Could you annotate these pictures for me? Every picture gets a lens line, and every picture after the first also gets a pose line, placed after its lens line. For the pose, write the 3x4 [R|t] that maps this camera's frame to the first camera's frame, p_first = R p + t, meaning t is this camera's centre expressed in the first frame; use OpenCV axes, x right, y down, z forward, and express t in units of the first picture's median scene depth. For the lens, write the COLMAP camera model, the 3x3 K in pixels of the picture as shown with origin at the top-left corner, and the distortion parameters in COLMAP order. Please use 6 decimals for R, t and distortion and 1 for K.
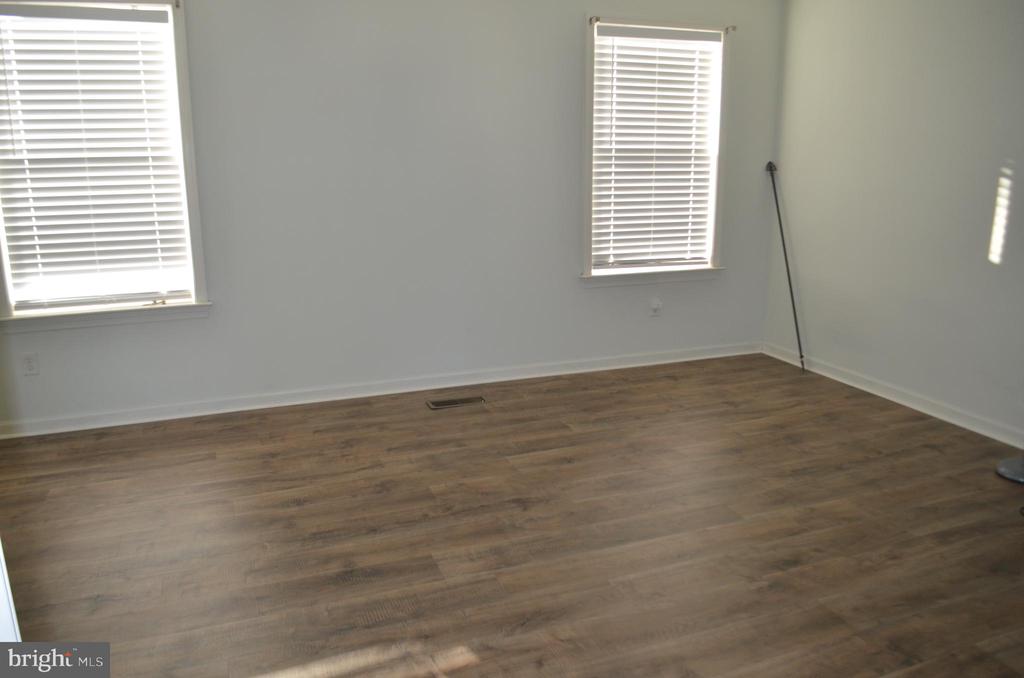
lens RADIAL K [[803.4, 0, 533.5], [0, 803.4, 346.1], [0, 0, 1]] dist [-0.083660, 0.010858]
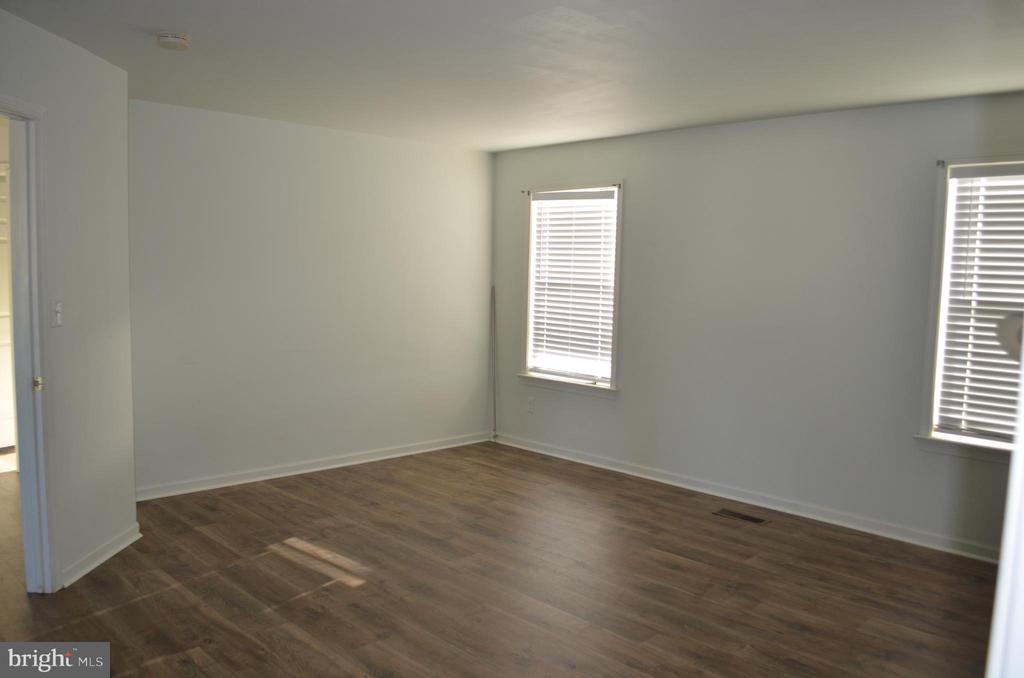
lens RADIAL K [[803.4, 0, 533.5], [0, 803.4, 346.1], [0, 0, 1]] dist [-0.083660, 0.010858]
pose [[0.397302, 0.099006, -0.912332, 0.828270], [-0.250933, 0.967995, -0.004229, -0.086983], [0.882714, 0.230614, 0.409431, 0.273859]]
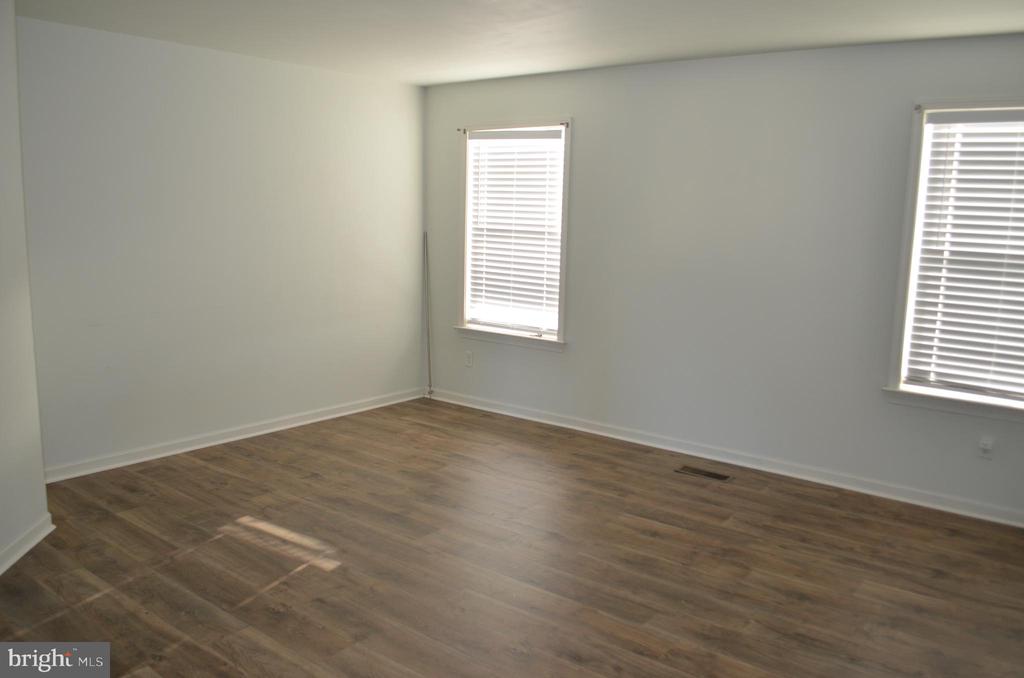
lens RADIAL K [[803.4, 0, 533.5], [0, 803.4, 346.1], [0, 0, 1]] dist [-0.083660, 0.010858]
pose [[0.515682, 0.157360, -0.842205, 0.710009], [-0.238123, 0.970584, 0.035544, -0.084555], [0.823024, 0.182219, 0.537984, 0.234415]]
